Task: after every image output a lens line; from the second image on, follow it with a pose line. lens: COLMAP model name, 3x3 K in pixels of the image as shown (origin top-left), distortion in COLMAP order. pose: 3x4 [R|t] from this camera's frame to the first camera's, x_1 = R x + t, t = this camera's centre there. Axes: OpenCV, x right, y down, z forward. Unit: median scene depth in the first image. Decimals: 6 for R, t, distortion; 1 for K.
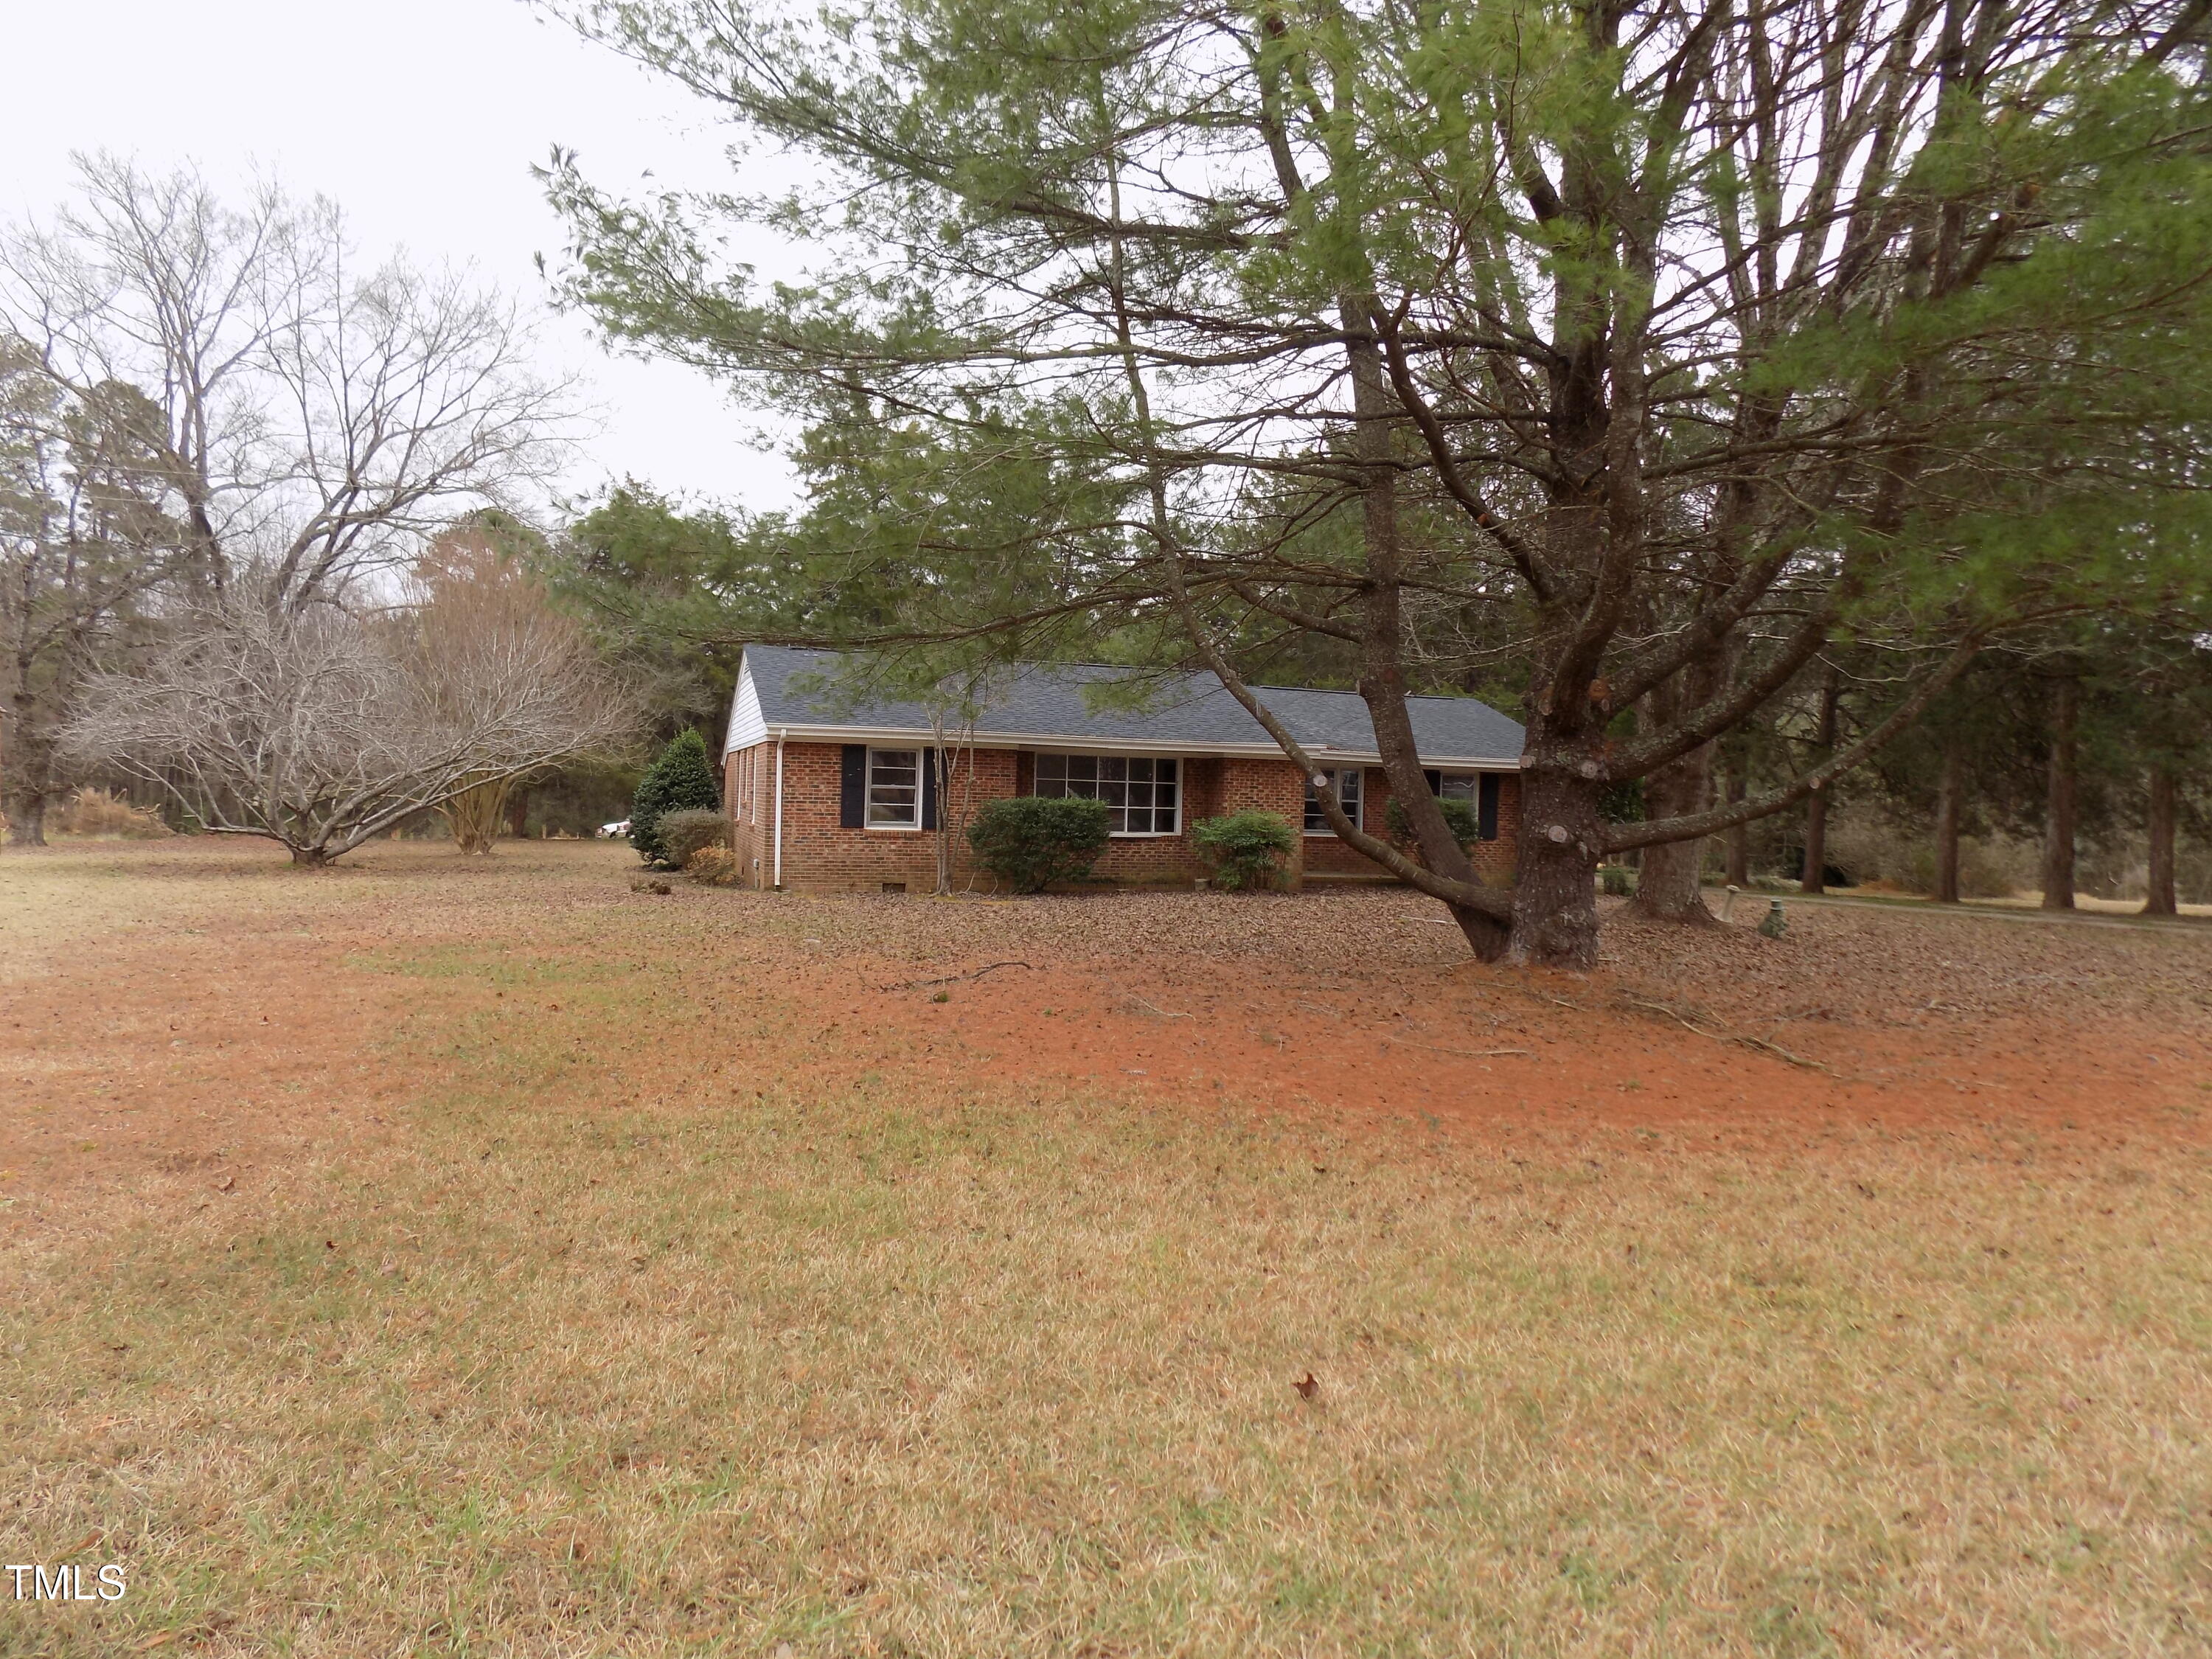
lens RADIAL K [[1590.1, 0, 1106.3], [0, 1590.1, 836.4], [0, 0, 1]] dist [0.001571, -0.001016]
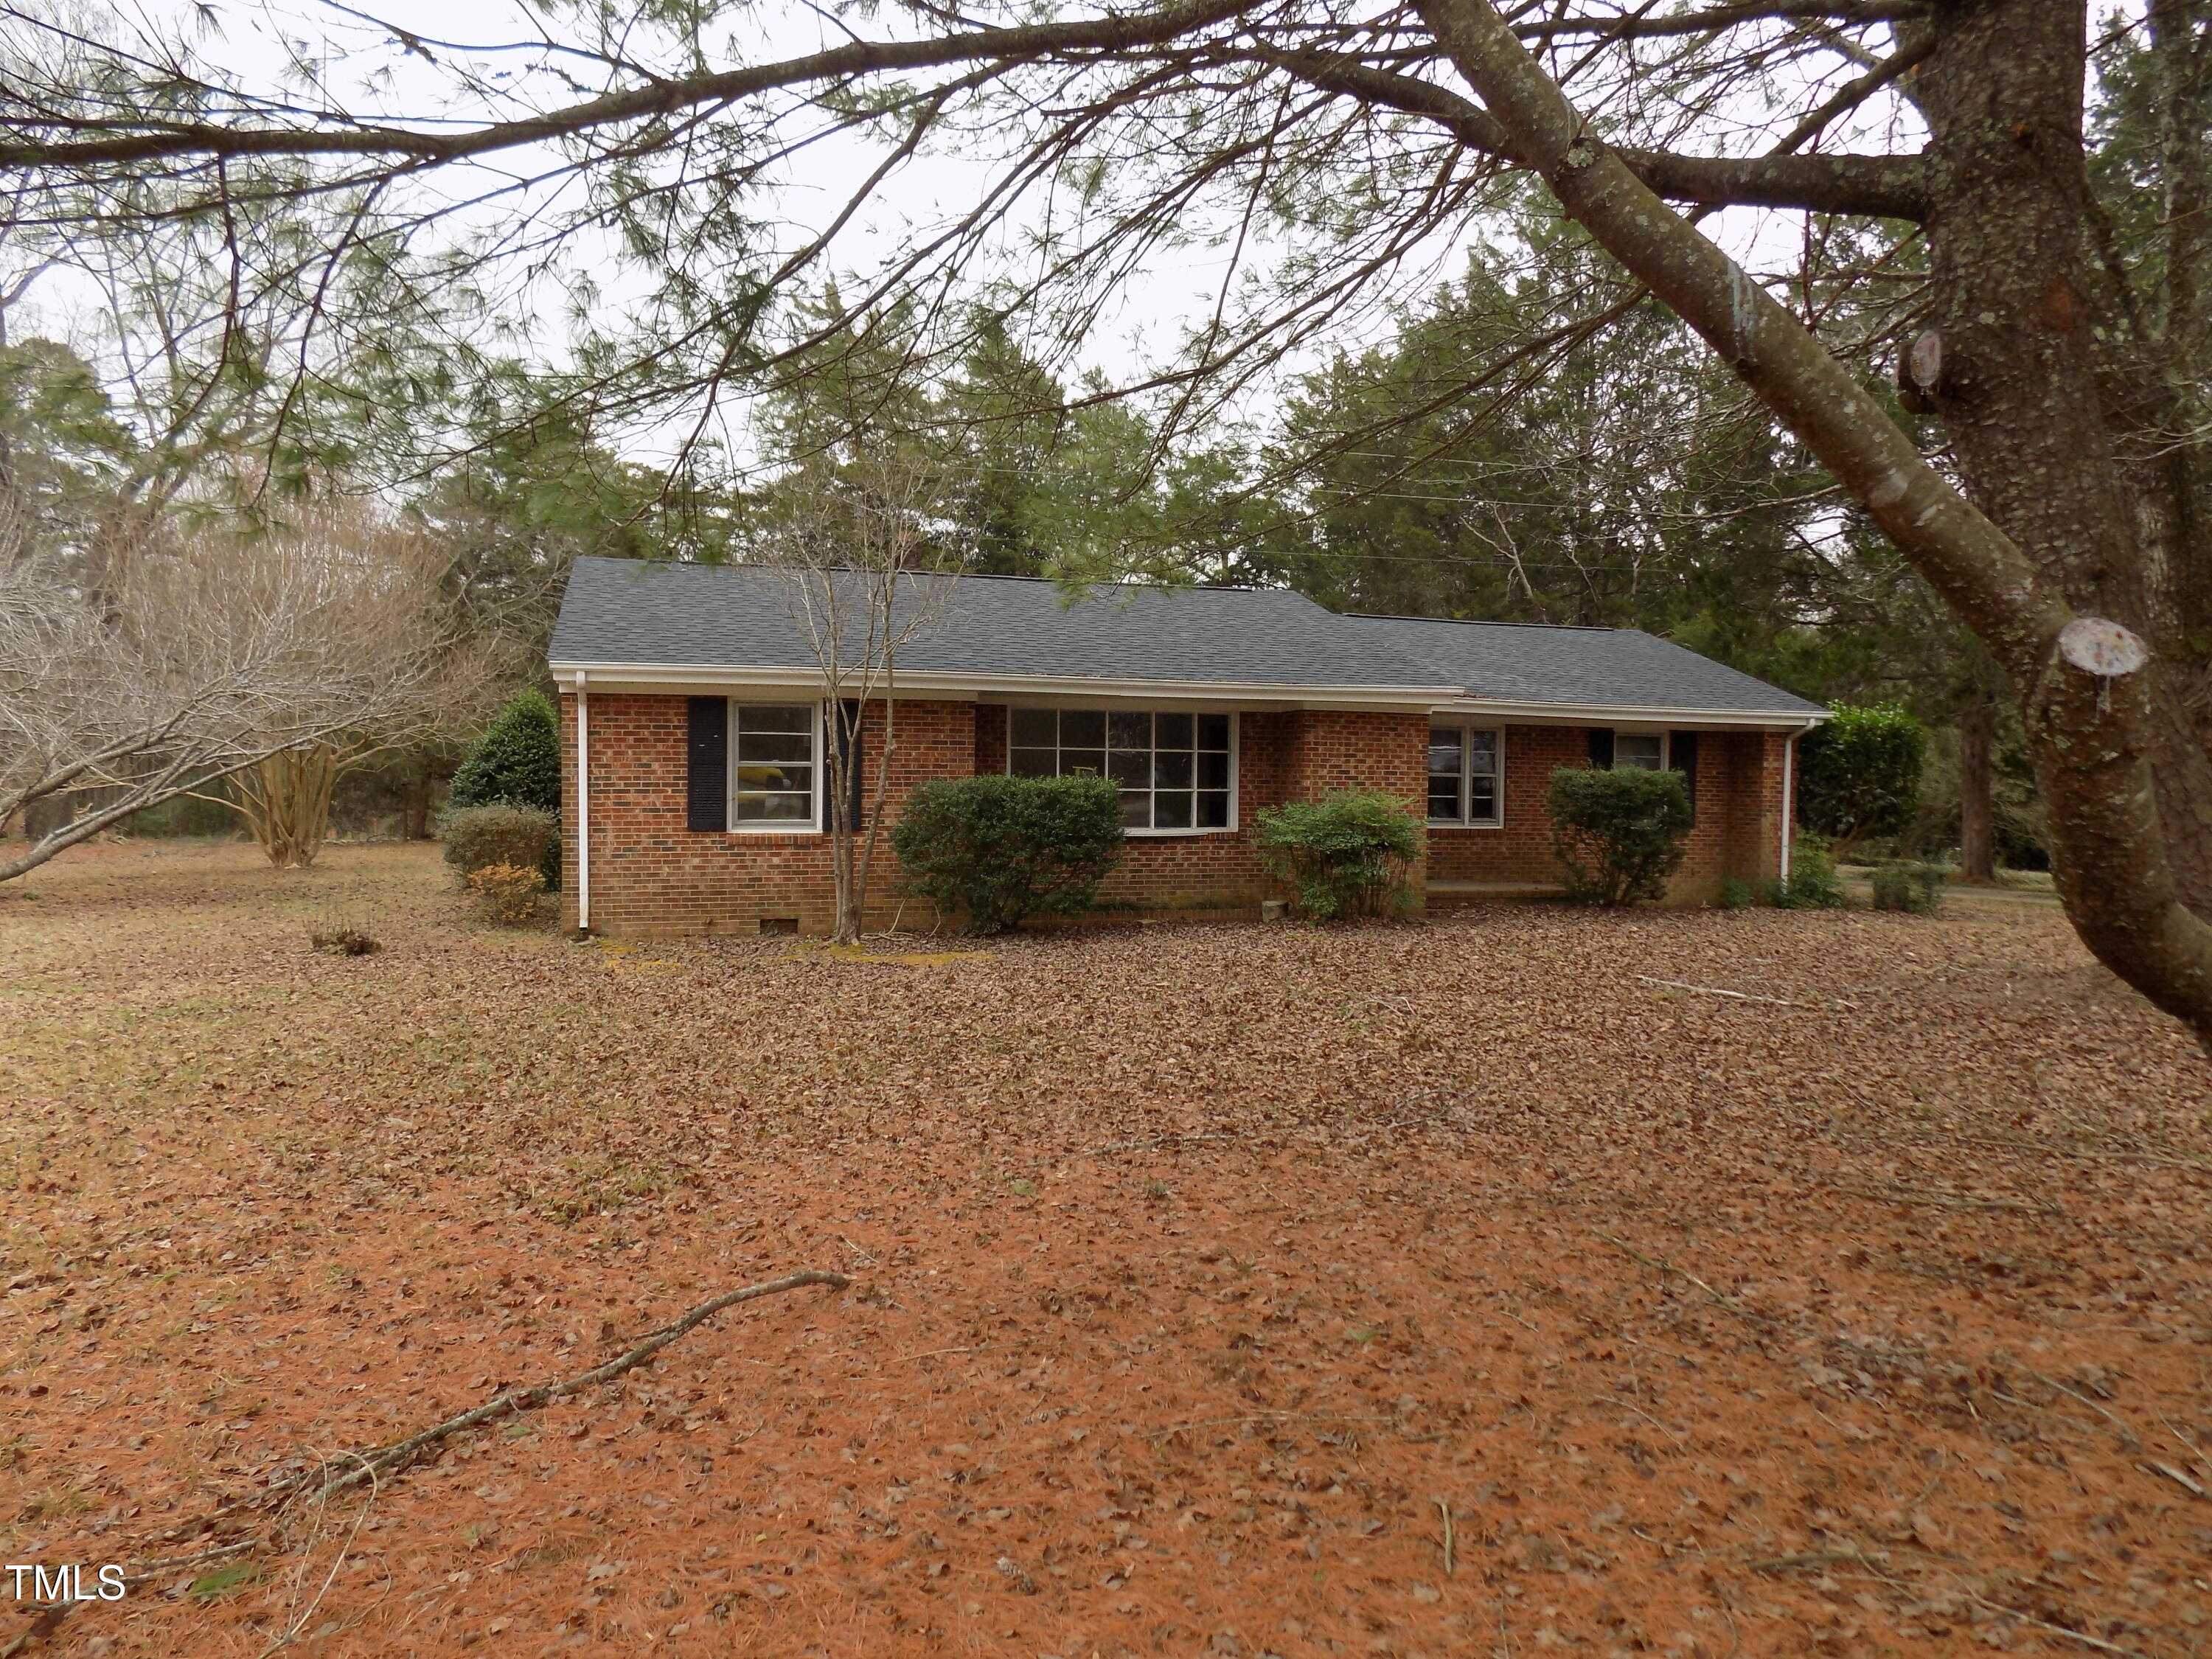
lens RADIAL K [[1525.6, 0, 1104.5], [0, 1525.6, 816.4], [0, 0, 1]] dist [-0.036414, 0.003580]
pose [[0.999481, -0.016448, -0.027694, 0.010625], [0.016452, 0.999865, -0.000073, -0.008310], [0.027692, -0.000383, 0.999616, 0.397967]]
